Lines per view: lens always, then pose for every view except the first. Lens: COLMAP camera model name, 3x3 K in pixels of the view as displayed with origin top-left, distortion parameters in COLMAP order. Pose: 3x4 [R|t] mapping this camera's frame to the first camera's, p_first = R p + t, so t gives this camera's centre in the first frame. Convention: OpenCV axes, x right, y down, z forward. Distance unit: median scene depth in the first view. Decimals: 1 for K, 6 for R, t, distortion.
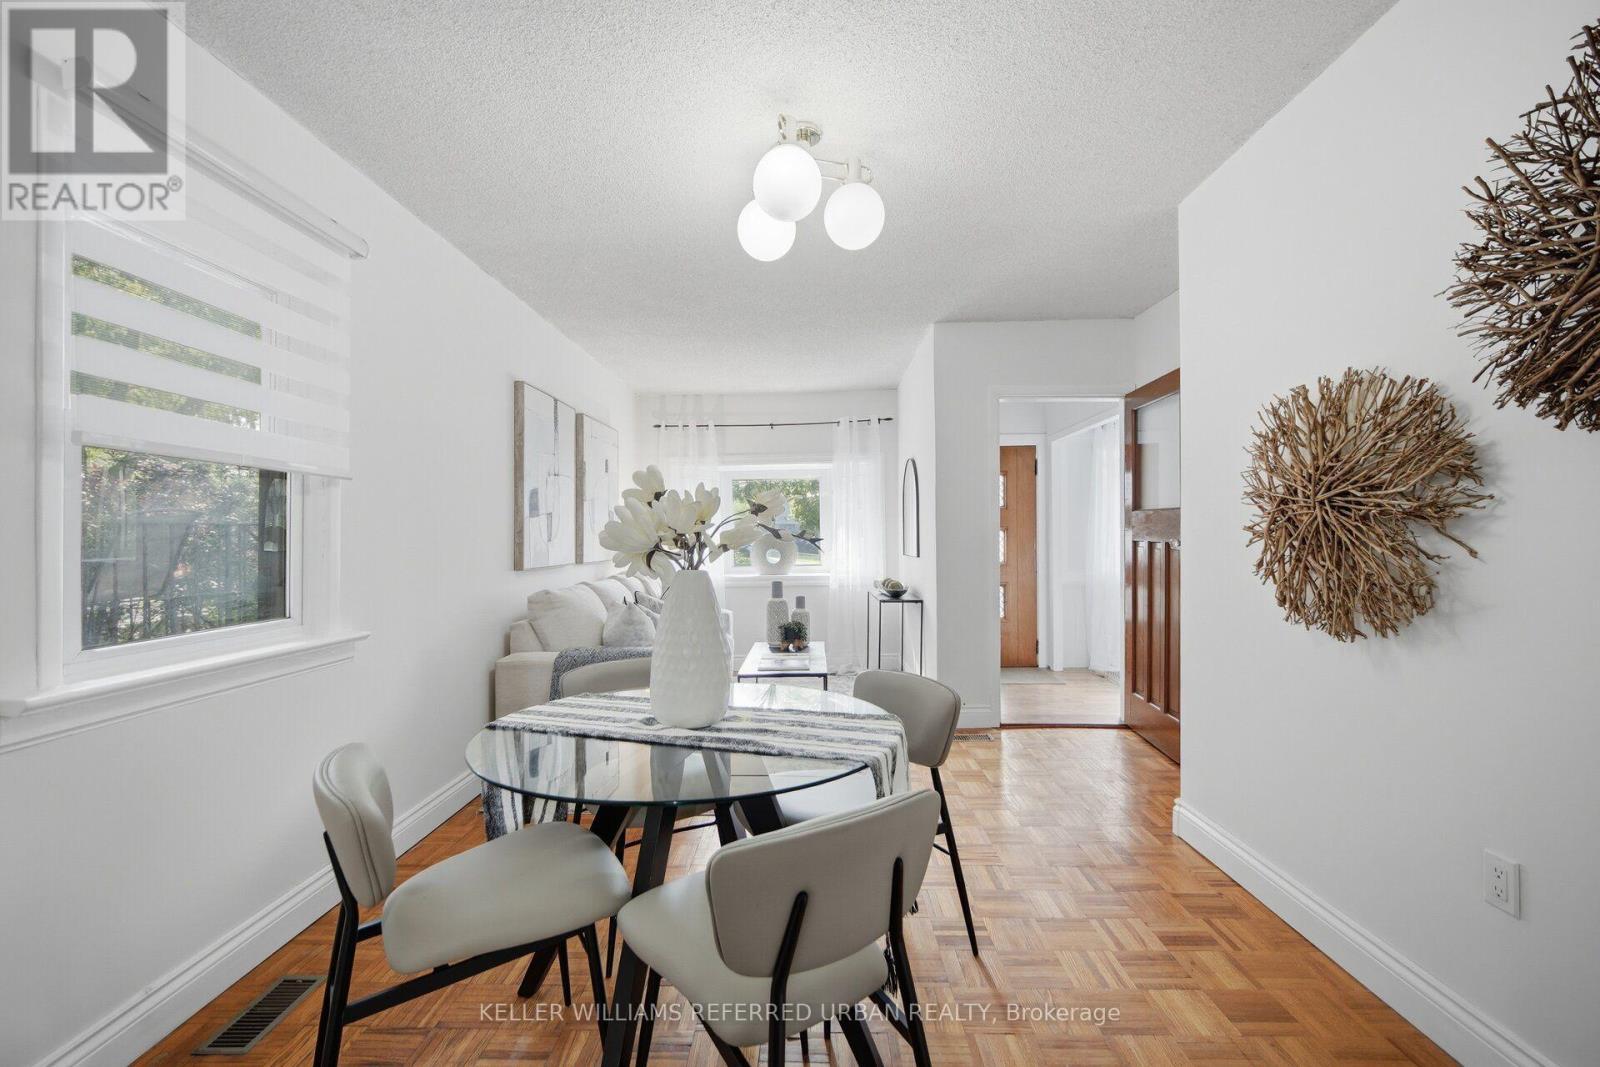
lens RADIAL K [[659.7, 0, 785.2], [0, 659.7, 539.7], [0, 0, 1]] dist [-0.000172, -0.000089]
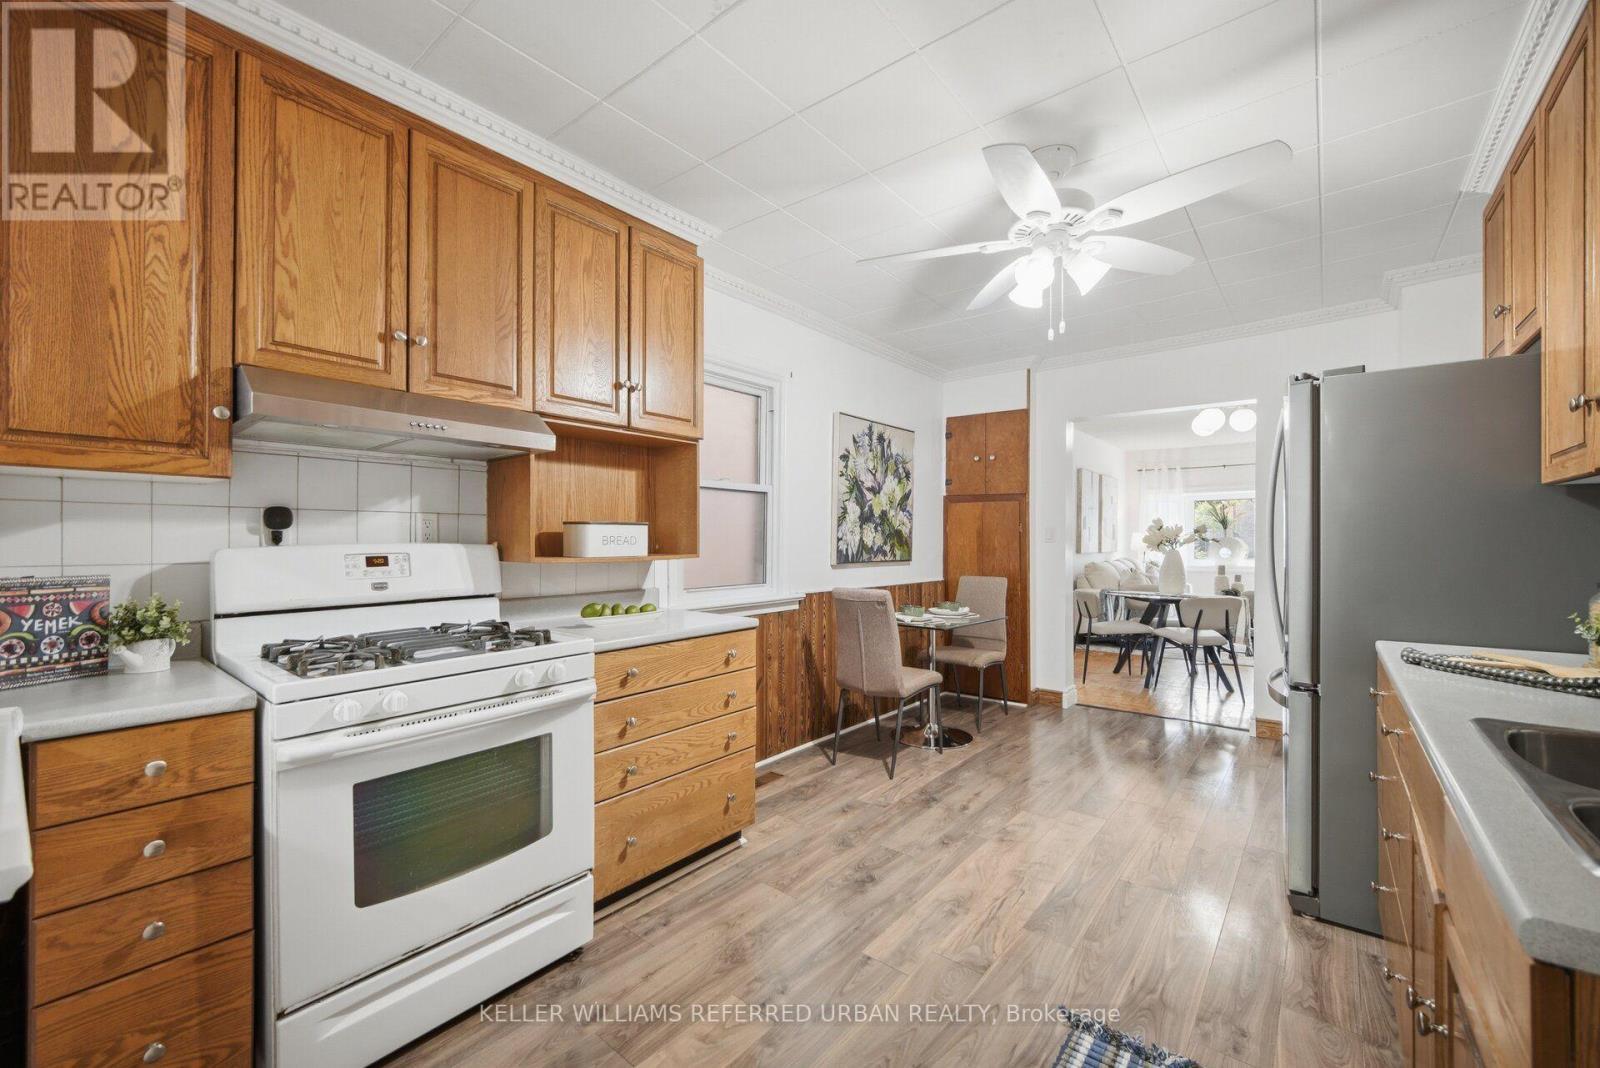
lens RADIAL K [[652.0, 0, 787.7], [0, 652.0, 537.5], [0, 0, 1]] dist [-0.000791, -0.000092]
pose [[0.798660, 0.009667, -0.601705, 0.106247], [-0.010829, 0.999940, 0.001692, -0.000031], [0.601685, 0.005164, 0.798717, -1.047297]]
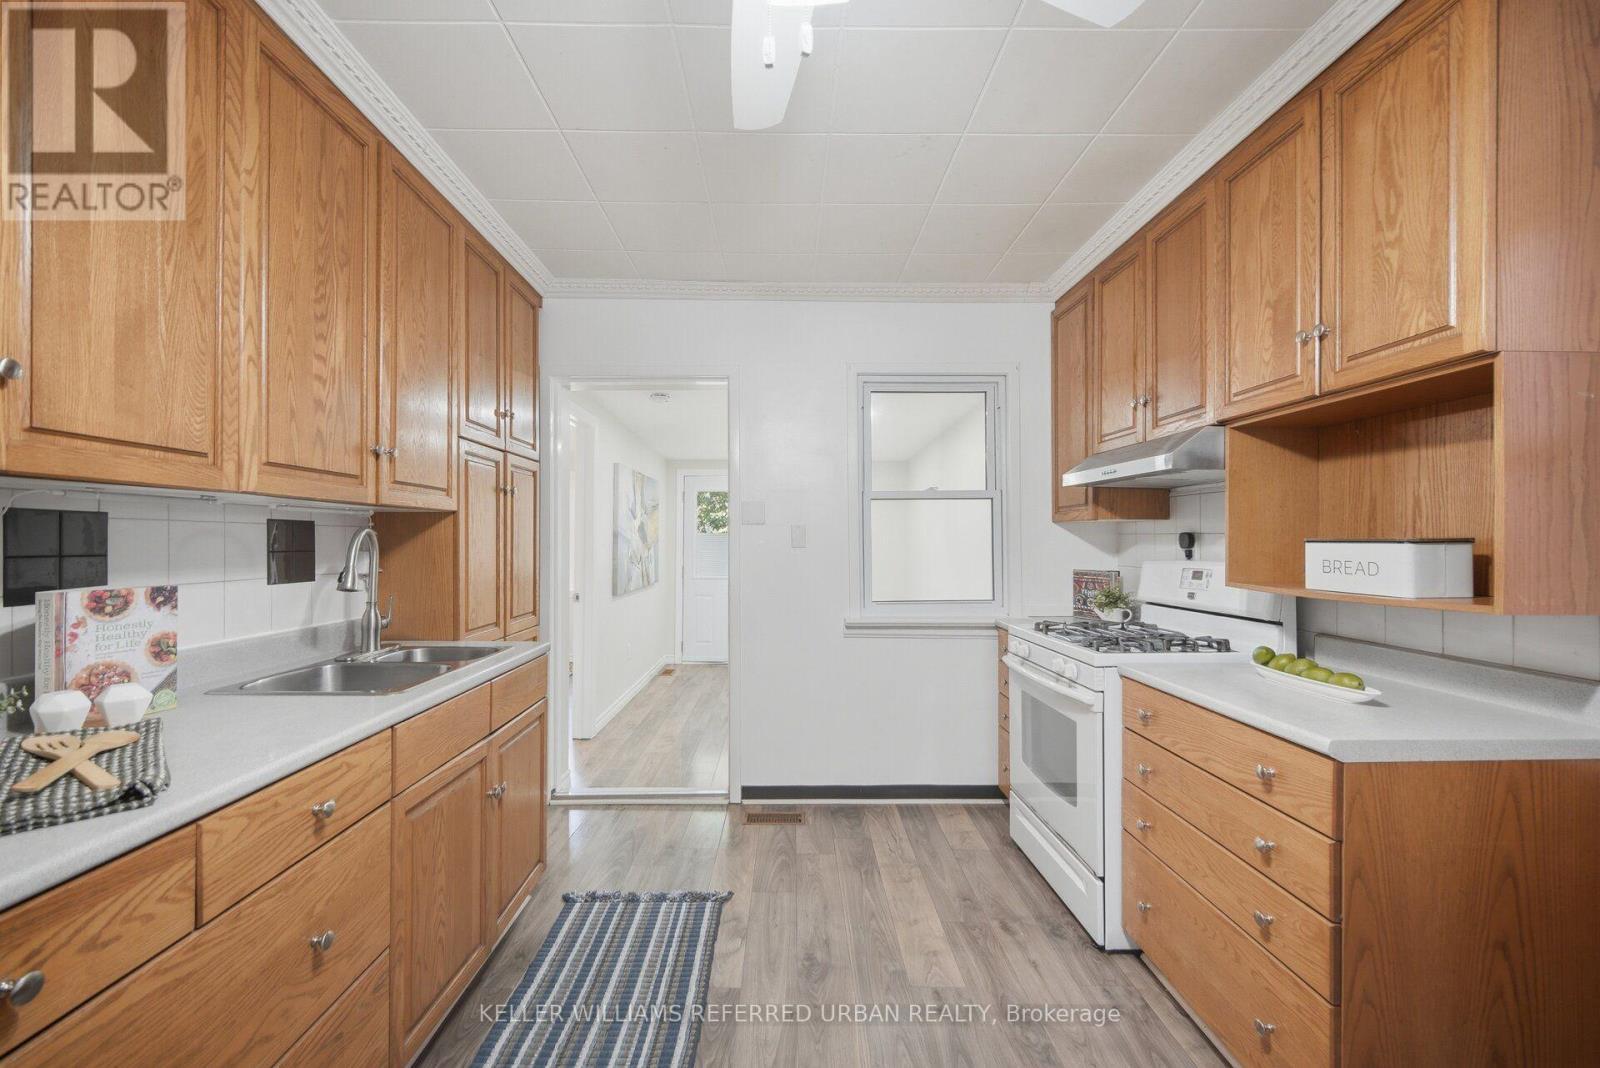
lens RADIAL K [[652.0, 0, 787.7], [0, 652.0, 537.5], [0, 0, 1]] dist [-0.000791, -0.000092]
pose [[-0.998428, 0.005082, -0.055816, -0.015616], [0.004990, 0.999986, 0.001777, -0.013395], [0.055825, 0.001495, -0.998439, -0.352846]]
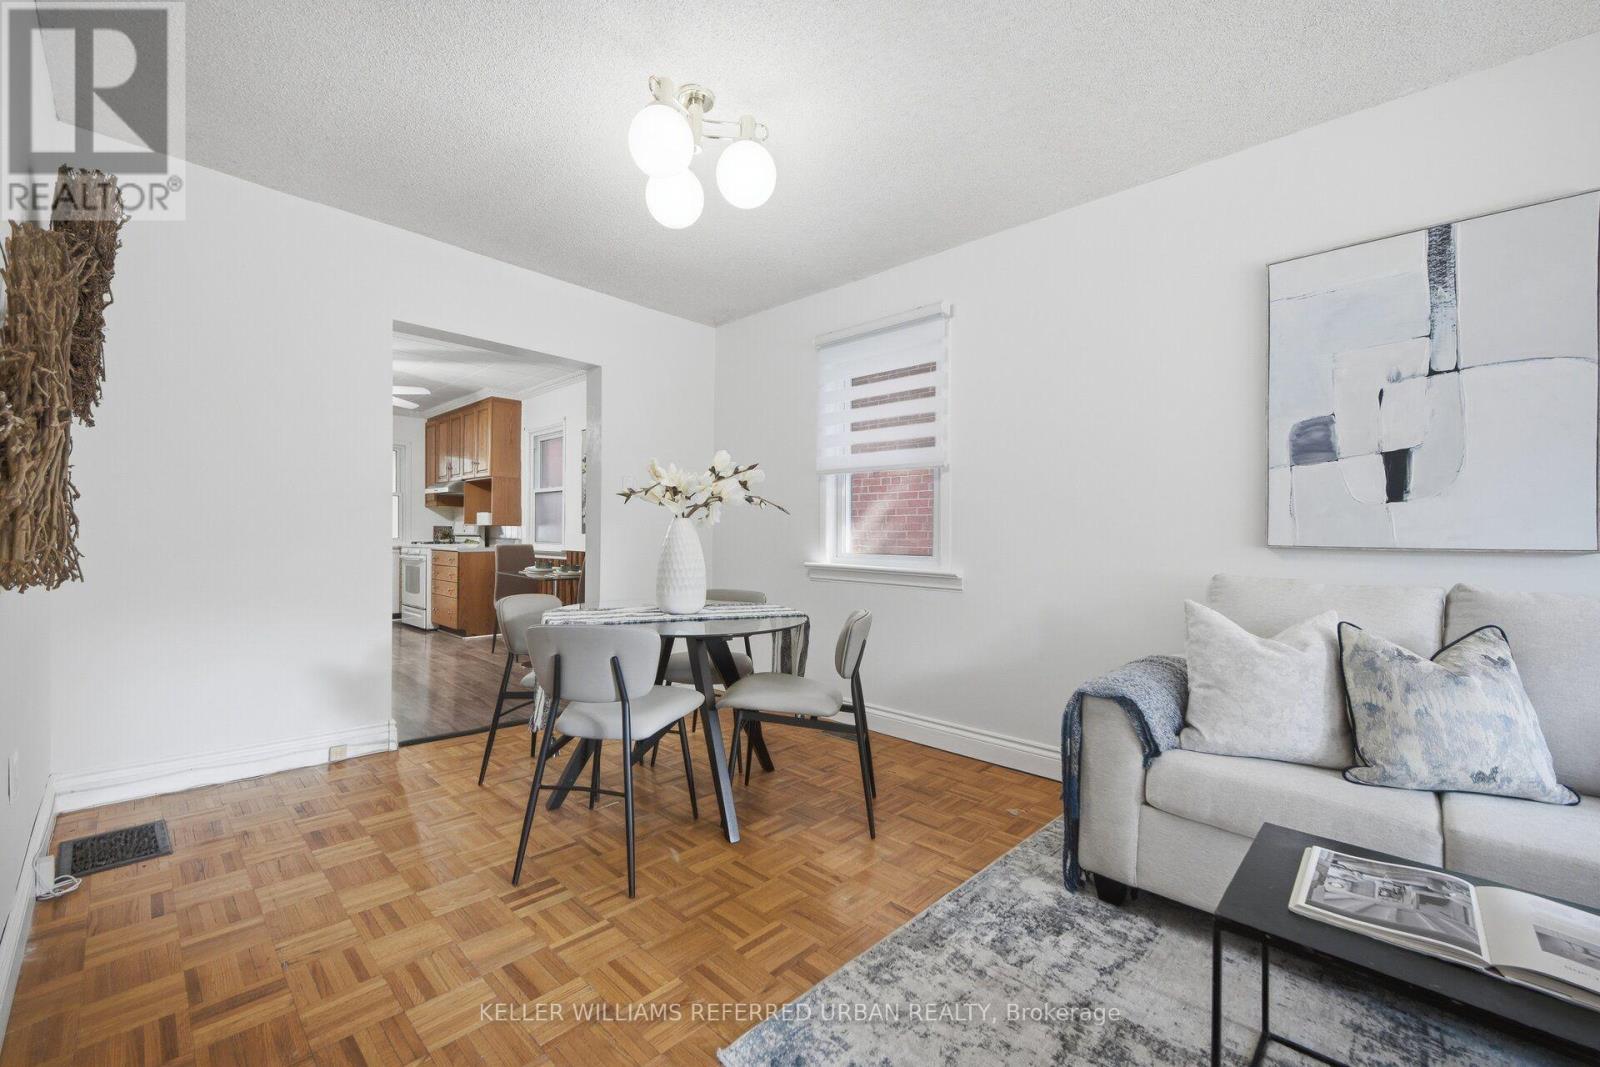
lens RADIAL K [[659.7, 0, 785.2], [0, 659.7, 539.7], [0, 0, 1]] dist [-0.000172, -0.000089]
pose [[-0.670290, -0.000566, -0.742099, 0.322006], [-0.011964, 0.999878, 0.010045, 0.030798], [0.742003, 0.015611, -0.670215, 0.847339]]
